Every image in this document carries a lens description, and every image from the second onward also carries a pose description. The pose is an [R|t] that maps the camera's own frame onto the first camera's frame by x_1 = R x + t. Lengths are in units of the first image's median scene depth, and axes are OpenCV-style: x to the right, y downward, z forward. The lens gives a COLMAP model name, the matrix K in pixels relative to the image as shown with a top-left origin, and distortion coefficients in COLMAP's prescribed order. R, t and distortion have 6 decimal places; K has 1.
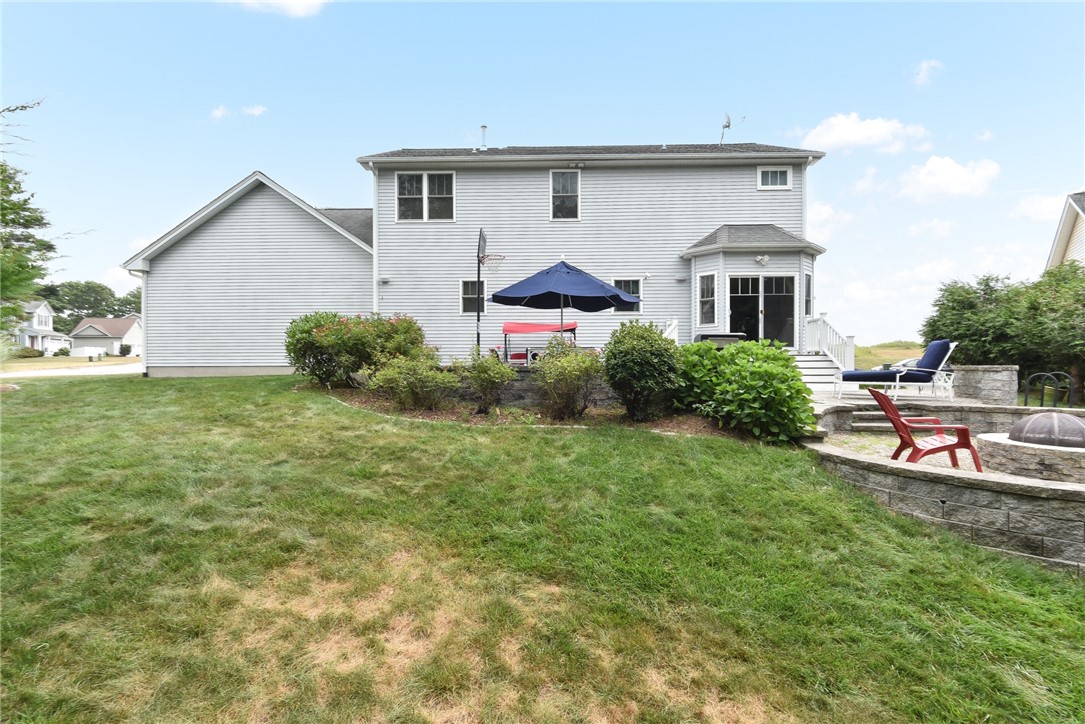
lens RADIAL K [[500.9, 0, 542.5], [0, 500.9, 363.7], [0, 0, 1]] dist [-0.000361, -0.000021]
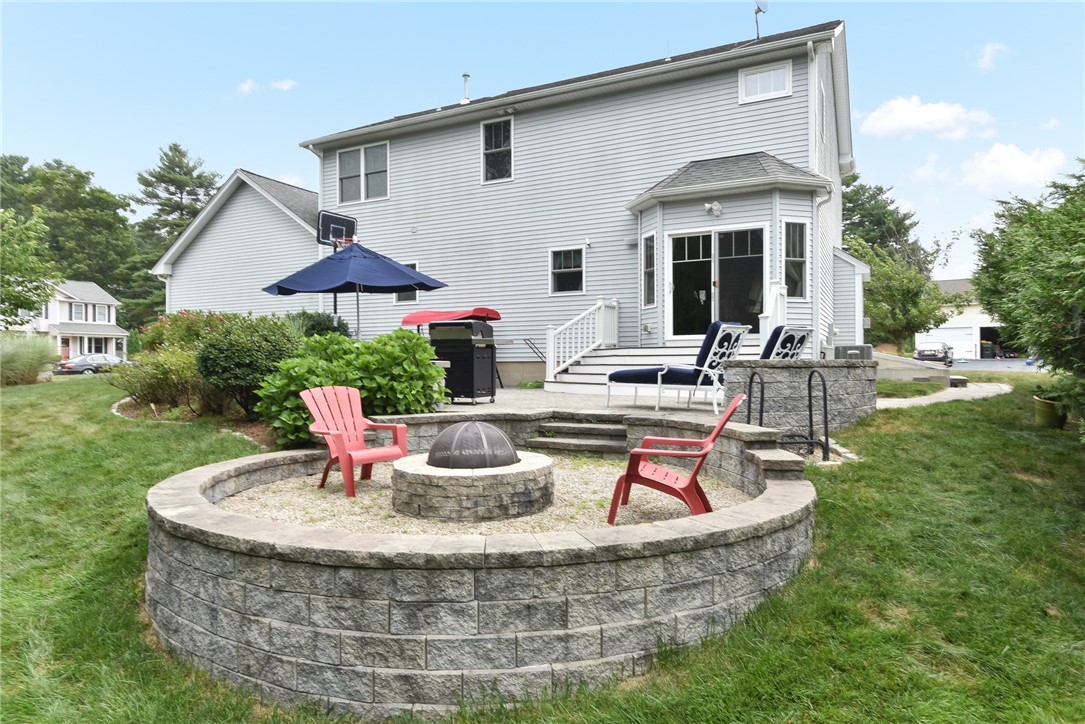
lens RADIAL K [[673.8, 0, 542.5], [0, 673.8, 362.7], [0, 0, 1]] dist [0.000769, -0.000211]
pose [[0.903697, -0.003847, -0.428156, 0.616095], [0.005727, 0.999979, 0.003101, 0.002011], [0.428135, -0.005254, 0.903700, 0.053204]]
